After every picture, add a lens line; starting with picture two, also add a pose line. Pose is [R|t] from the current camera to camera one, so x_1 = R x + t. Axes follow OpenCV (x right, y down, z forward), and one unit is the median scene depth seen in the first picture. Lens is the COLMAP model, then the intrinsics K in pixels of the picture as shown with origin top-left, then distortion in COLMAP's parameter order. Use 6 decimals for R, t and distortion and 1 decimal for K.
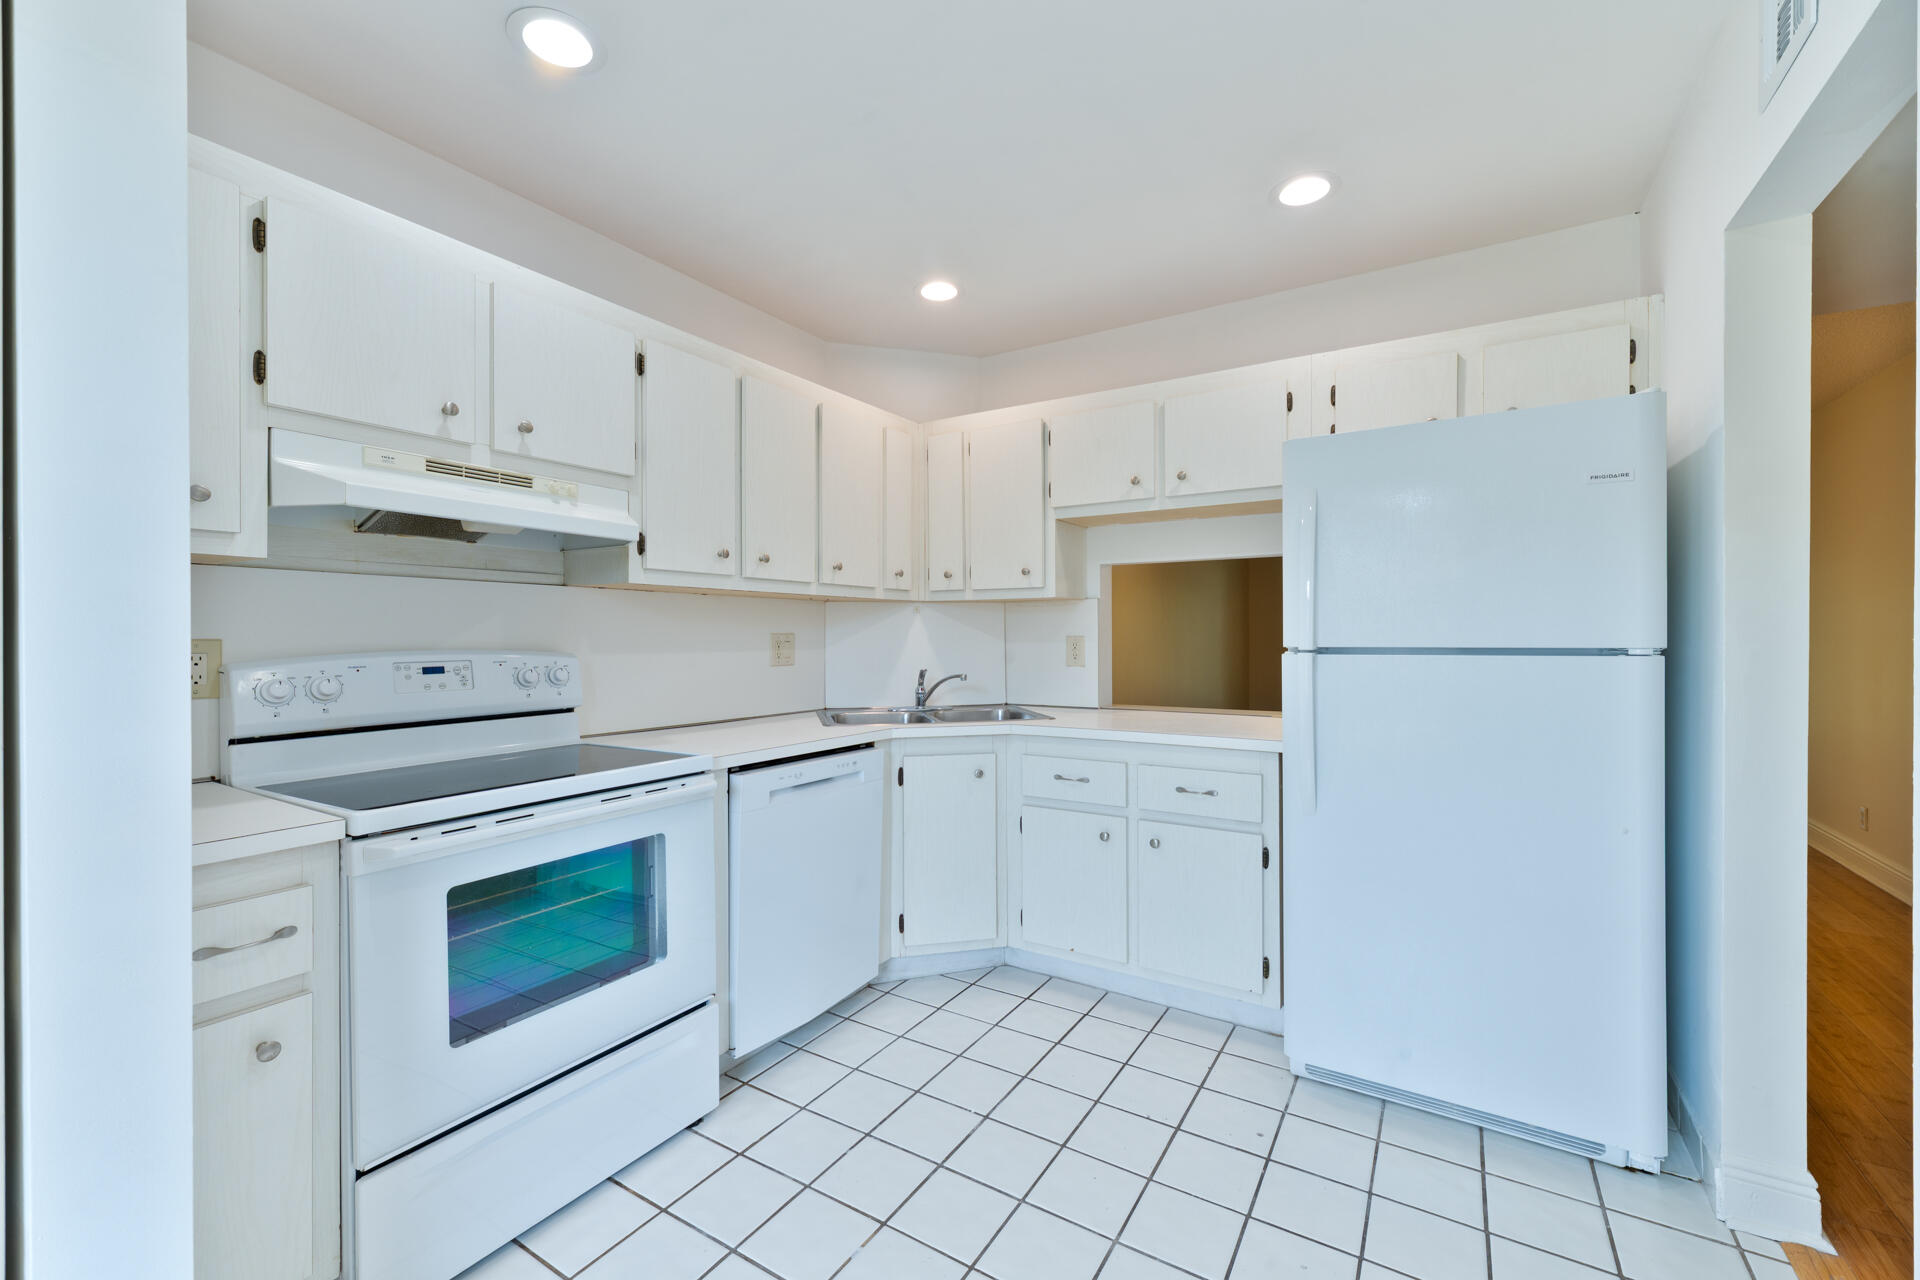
lens RADIAL K [[787.3, 0, 962.5], [0, 787.3, 638.1], [0, 0, 1]] dist [0.006956, -0.000883]
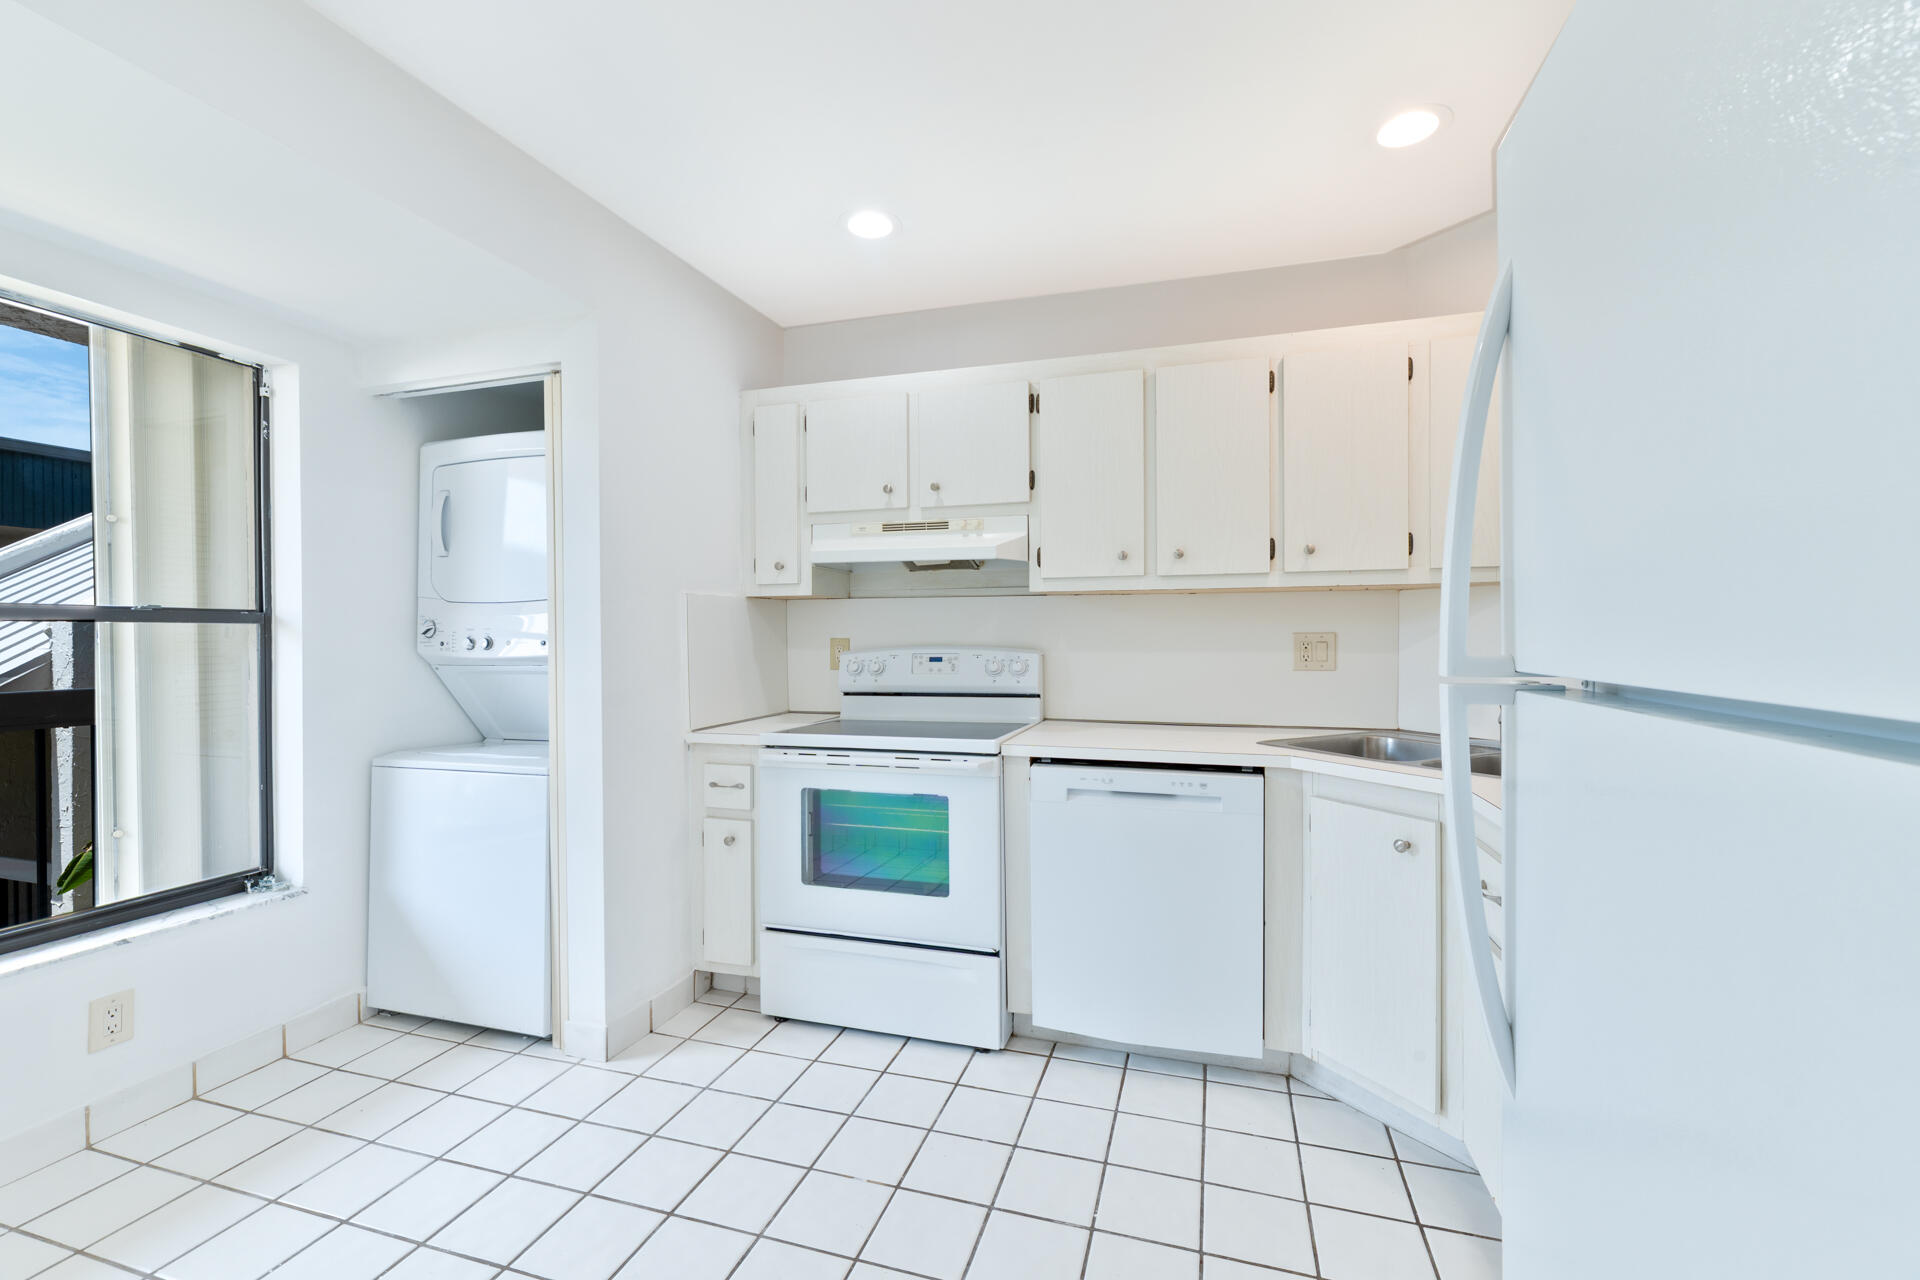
lens RADIAL K [[787.3, 0, 968.4], [0, 787.3, 640.6], [0, 0, 1]] dist [0.006956, -0.000883]
pose [[0.262936, 0.006826, -0.964789, 0.761664], [0.000345, 0.999974, 0.007169, -0.005225], [0.964813, -0.002218, 0.262926, 0.653600]]
